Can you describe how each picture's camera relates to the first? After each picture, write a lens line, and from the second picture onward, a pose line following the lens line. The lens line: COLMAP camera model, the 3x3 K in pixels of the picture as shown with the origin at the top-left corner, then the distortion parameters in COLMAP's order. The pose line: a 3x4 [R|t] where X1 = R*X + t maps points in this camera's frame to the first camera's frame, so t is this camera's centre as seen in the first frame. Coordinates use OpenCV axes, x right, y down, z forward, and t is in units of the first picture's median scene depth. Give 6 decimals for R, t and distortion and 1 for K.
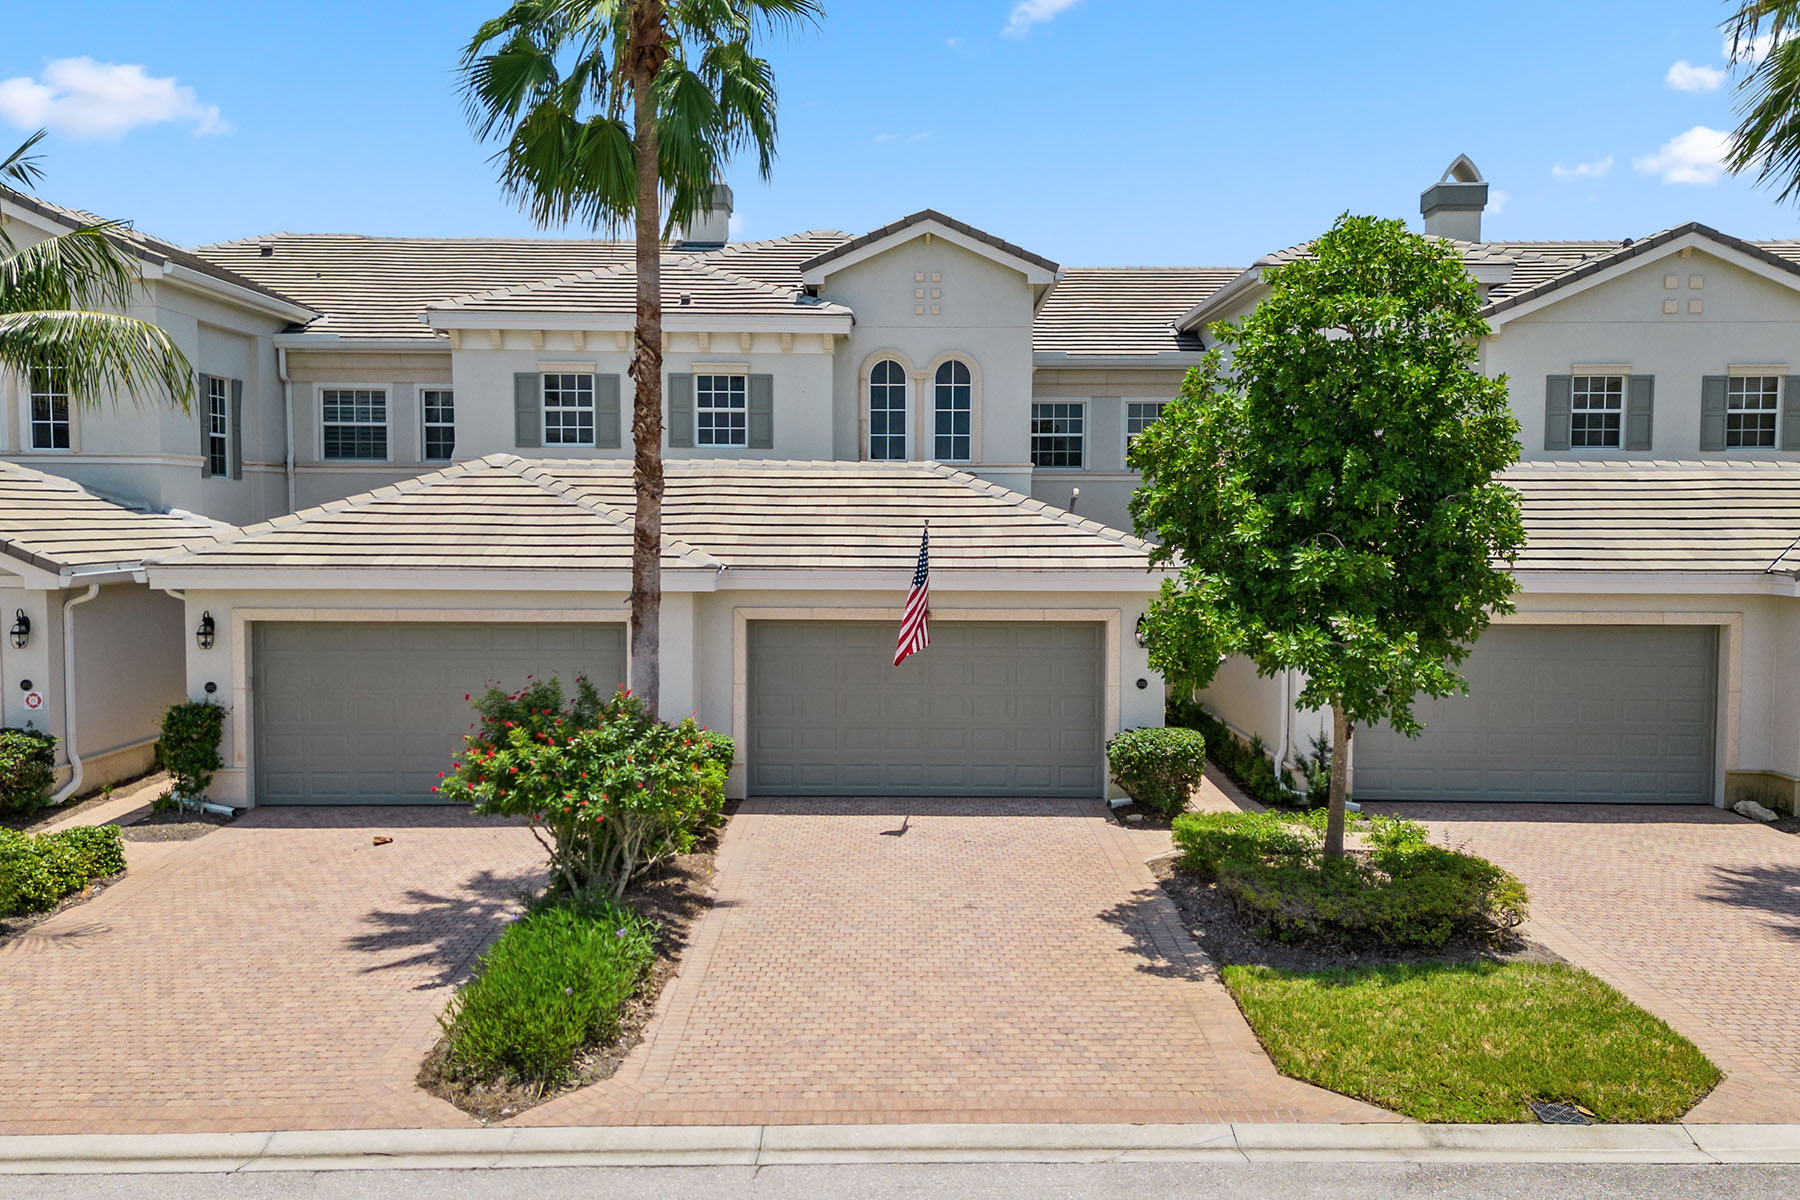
lens RADIAL K [[1533.8, 0, 904.5], [0, 1533.8, 599.9], [0, 0, 1]] dist [0.076991, -0.051349]
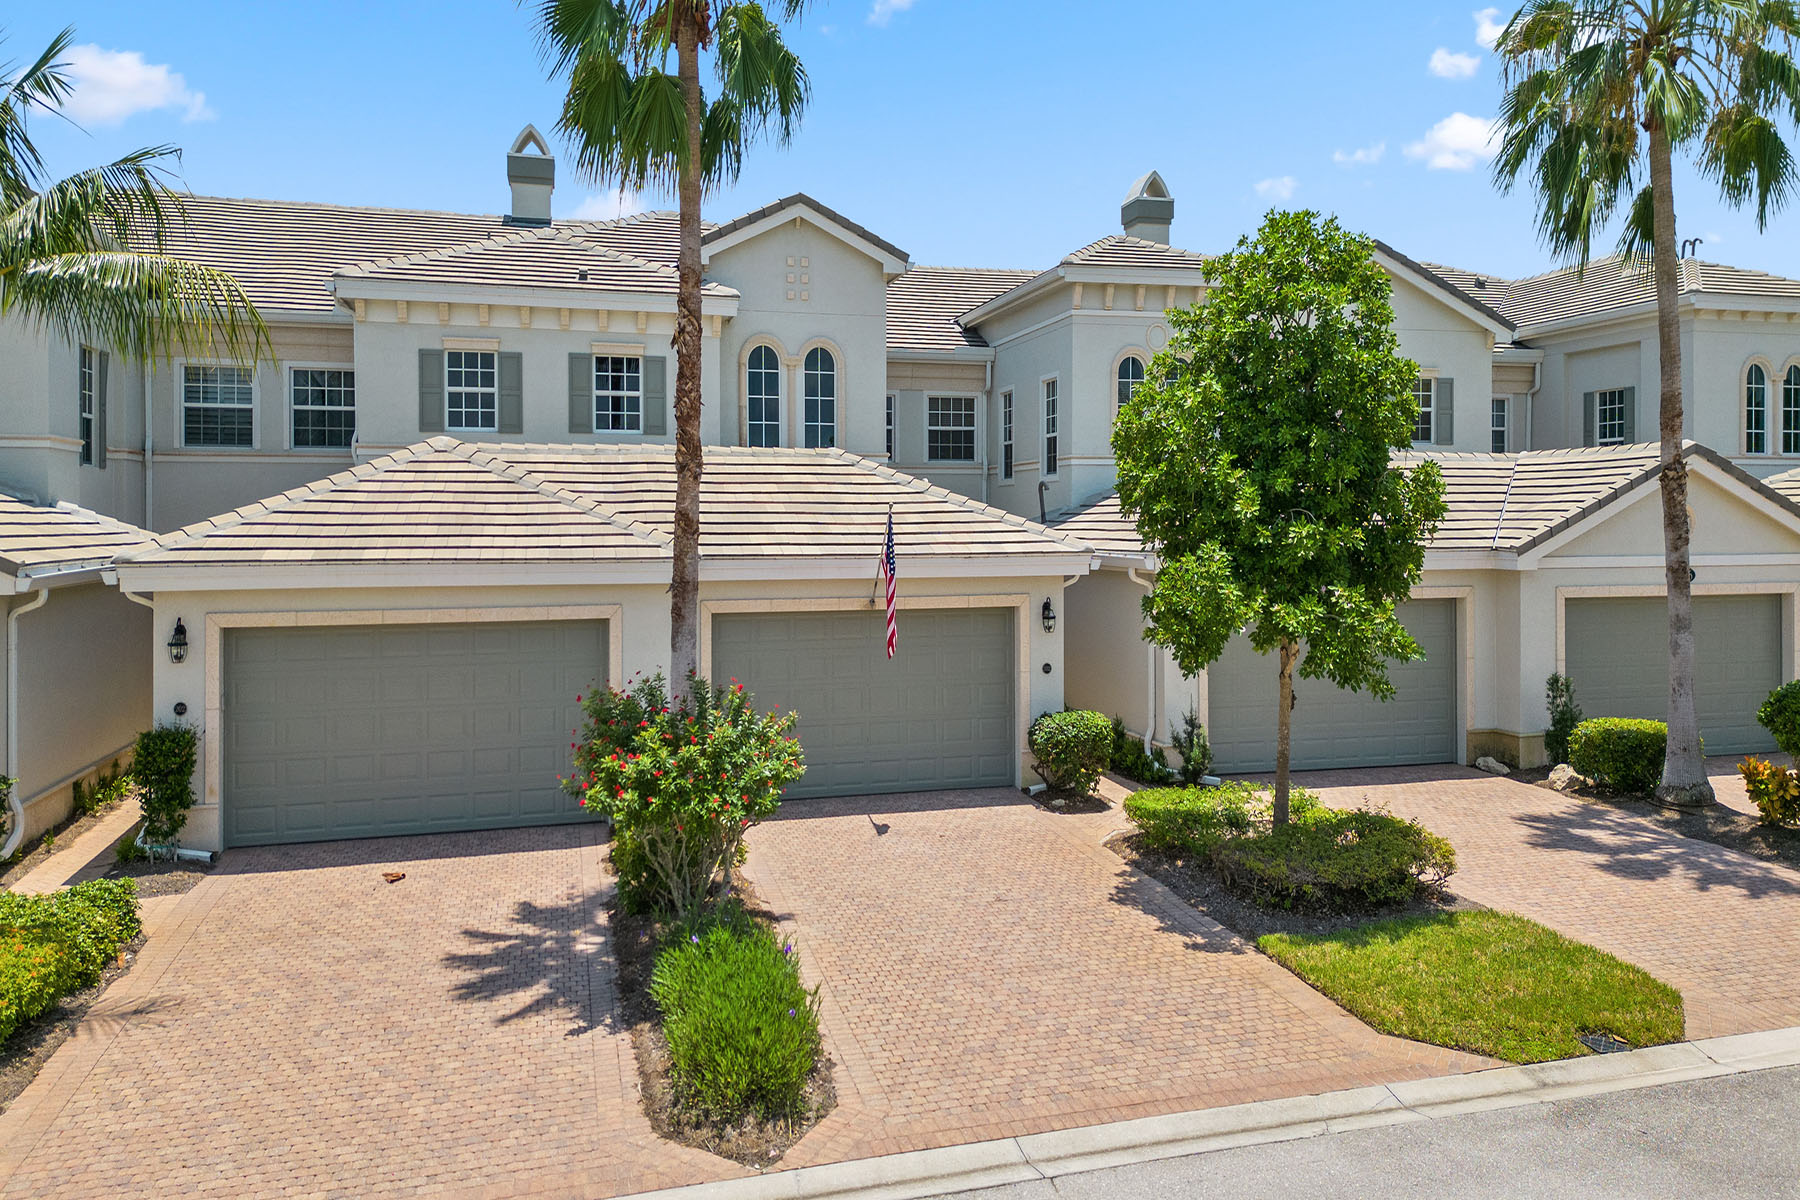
lens RADIAL K [[1560.6, 0, 902.2], [0, 1560.6, 518.4], [0, 0, 1]] dist [0.091131, -0.074137]
pose [[0.958905, -0.016166, 0.283266, -0.302332], [0.032866, 0.997984, -0.054299, 0.012553], [-0.281817, 0.061377, 0.957503, 0.062122]]
